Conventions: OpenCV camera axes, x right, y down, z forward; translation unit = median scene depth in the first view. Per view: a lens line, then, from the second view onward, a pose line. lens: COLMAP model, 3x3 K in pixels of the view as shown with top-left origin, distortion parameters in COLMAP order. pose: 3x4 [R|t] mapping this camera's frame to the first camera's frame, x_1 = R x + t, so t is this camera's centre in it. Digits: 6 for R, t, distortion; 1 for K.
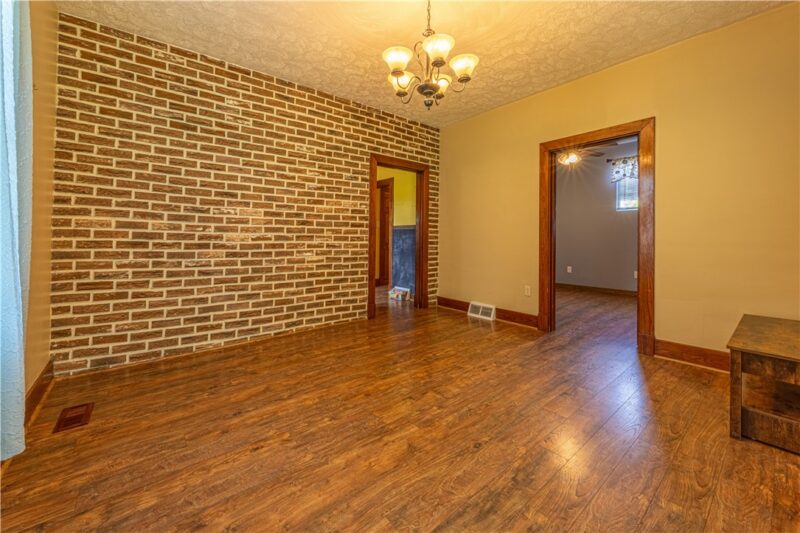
lens RADIAL K [[324.9, 0, 400.2], [0, 324.9, 238.2], [0, 0, 1]] dist [-0.000347, -0.000012]
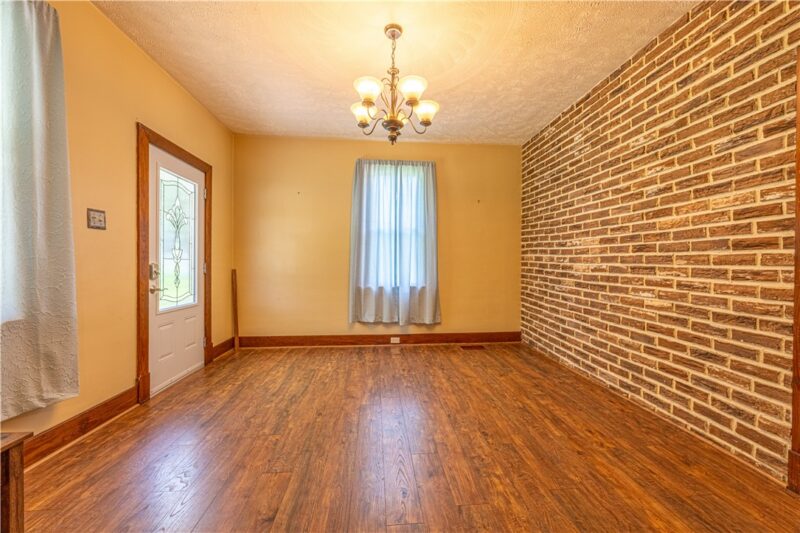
lens RADIAL K [[319.7, 0, 404.1], [0, 319.7, 265.3], [0, 0, 1]] dist [-0.003074, -0.000182]
pose [[-0.576741, -0.001780, -0.816925, 0.601994], [-0.014939, 0.999853, 0.008369, -0.010273], [0.816790, 0.017031, -0.576683, 1.086458]]
